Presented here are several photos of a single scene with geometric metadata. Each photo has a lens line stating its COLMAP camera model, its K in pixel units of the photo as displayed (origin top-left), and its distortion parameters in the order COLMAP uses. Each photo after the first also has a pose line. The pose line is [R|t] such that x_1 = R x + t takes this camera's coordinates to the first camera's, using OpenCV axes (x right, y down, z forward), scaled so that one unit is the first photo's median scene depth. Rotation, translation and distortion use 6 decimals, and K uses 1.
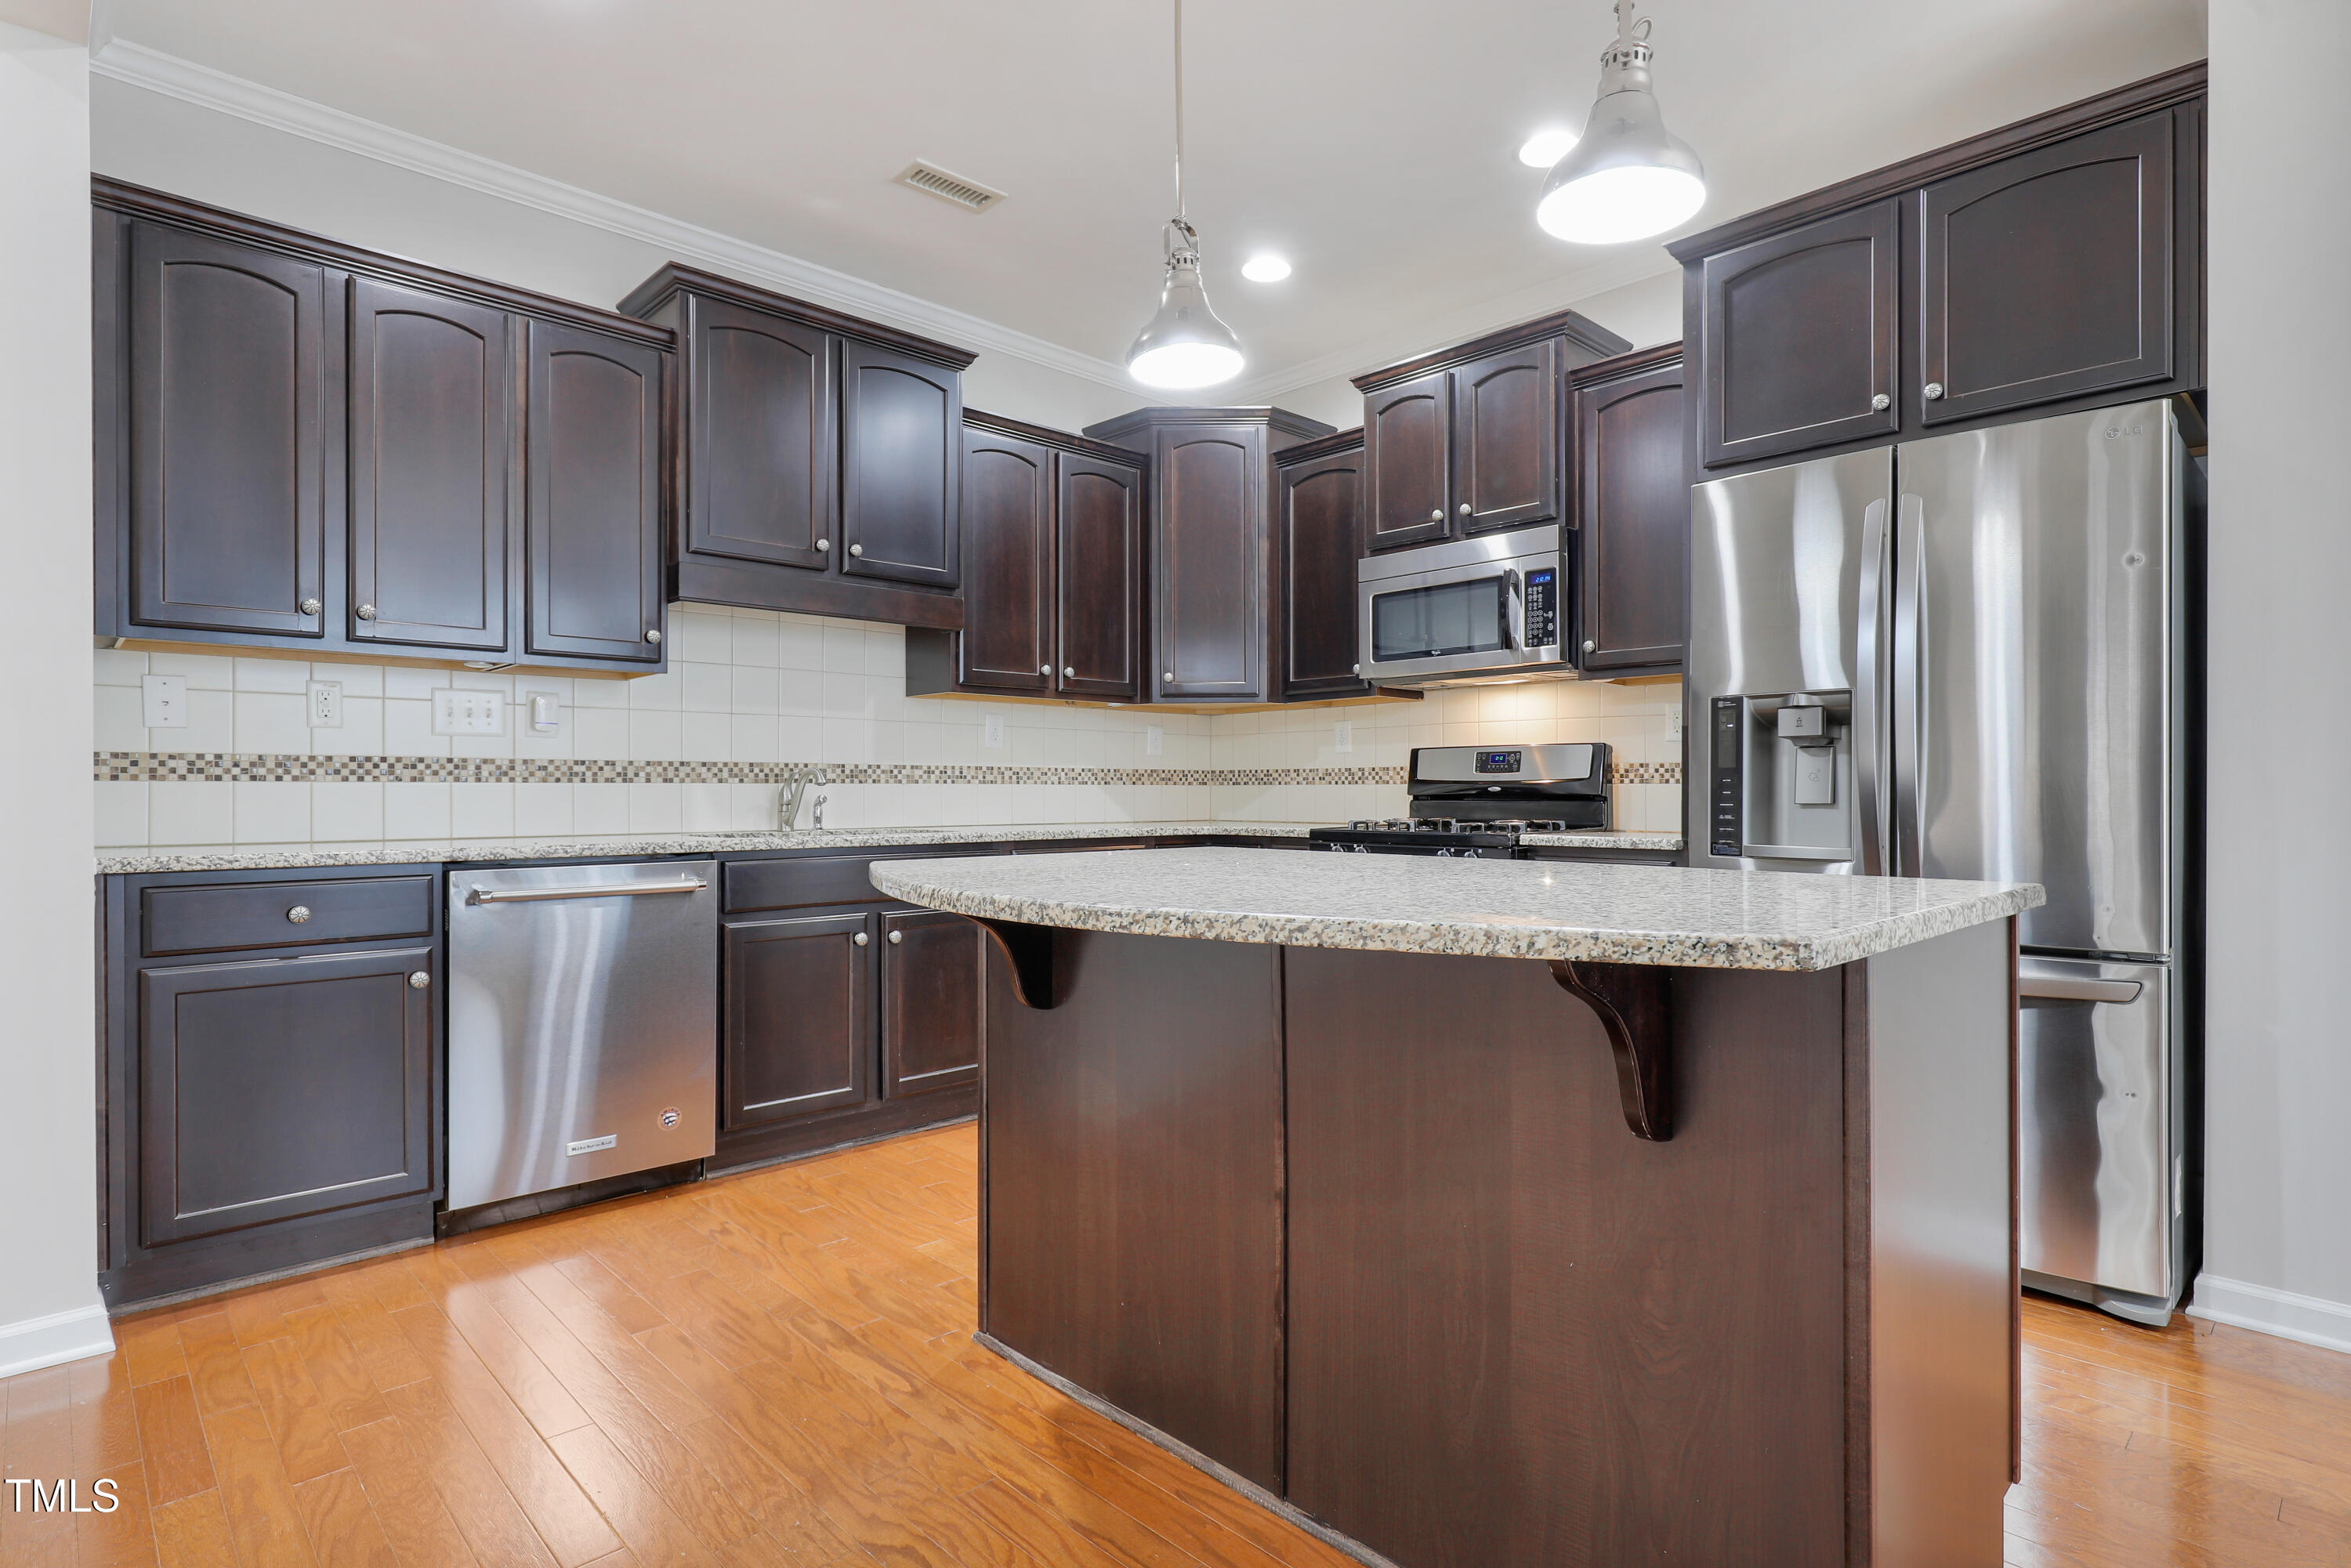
lens RADIAL K [[1195.4, 0, 1170.1], [0, 1195.4, 783.1], [0, 0, 1]] dist [-0.000040, -0.000118]
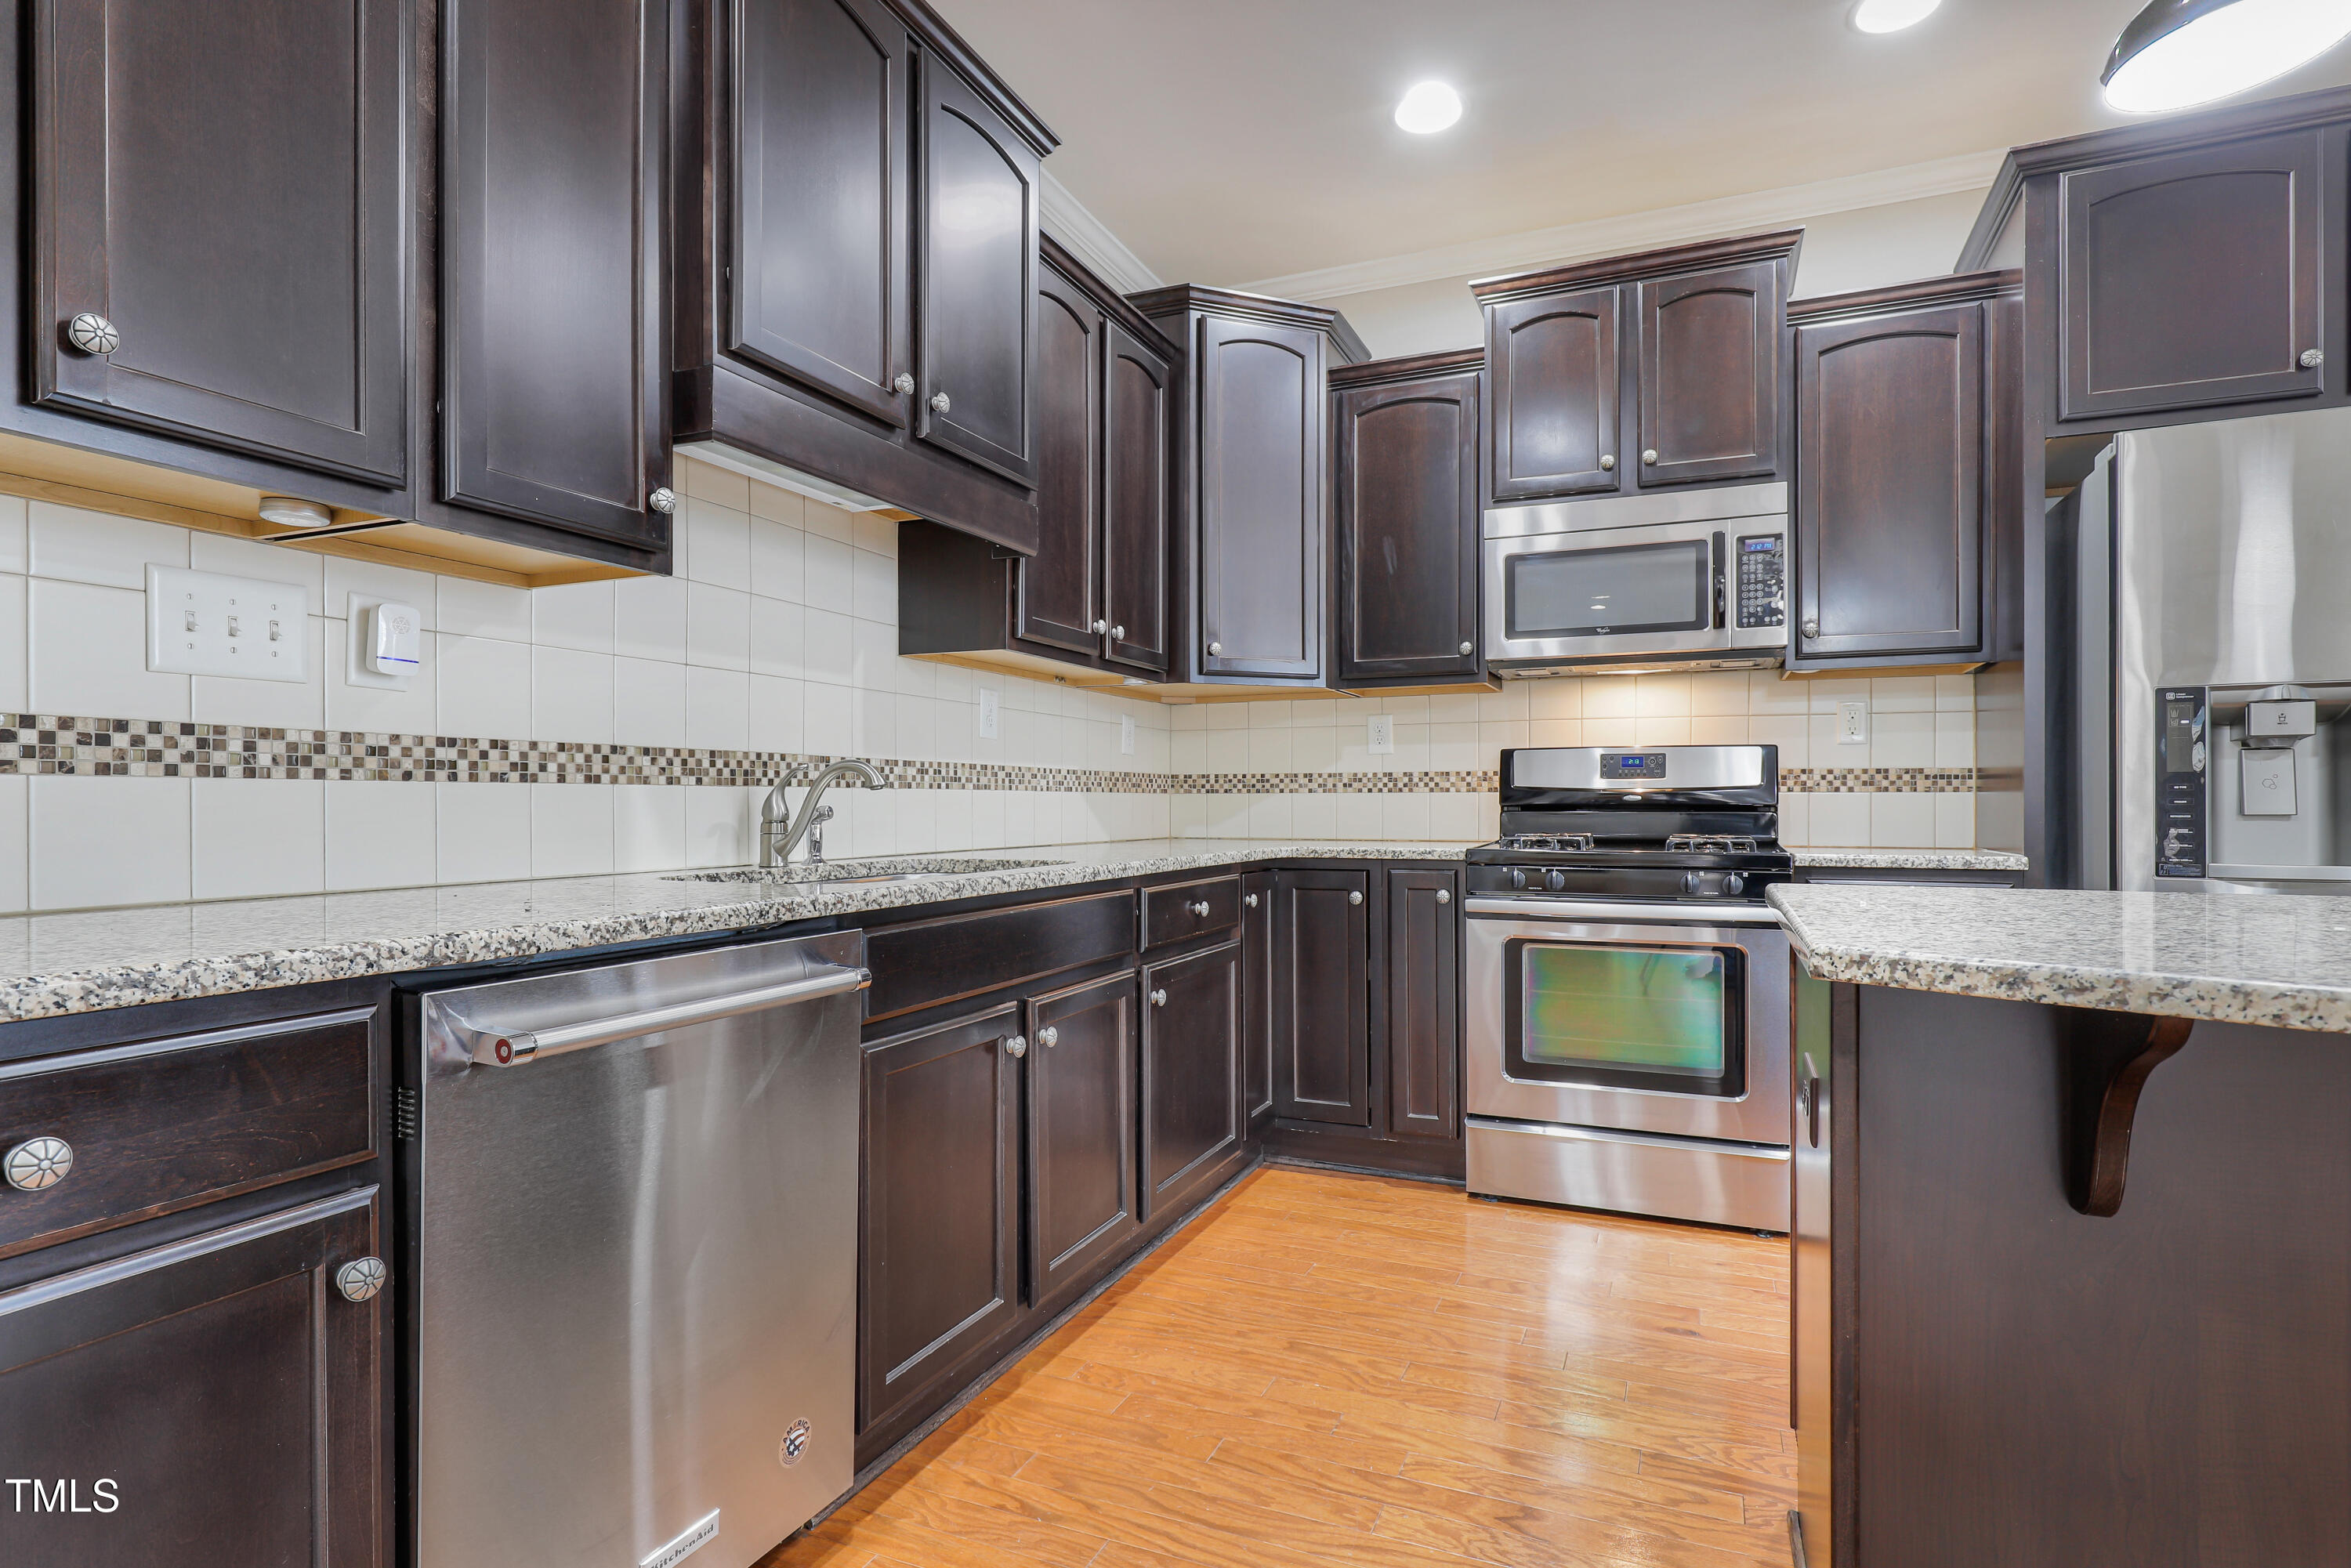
lens RADIAL K [[1195.4, 0, 1181.7], [0, 1195.4, 799.4], [0, 0, 1]] dist [-0.000040, -0.000118]
pose [[0.919770, 0.001325, 0.392455, -0.376945], [-0.002814, 0.999991, 0.003219, 0.004466], [-0.392447, -0.004066, 0.919766, 0.379601]]
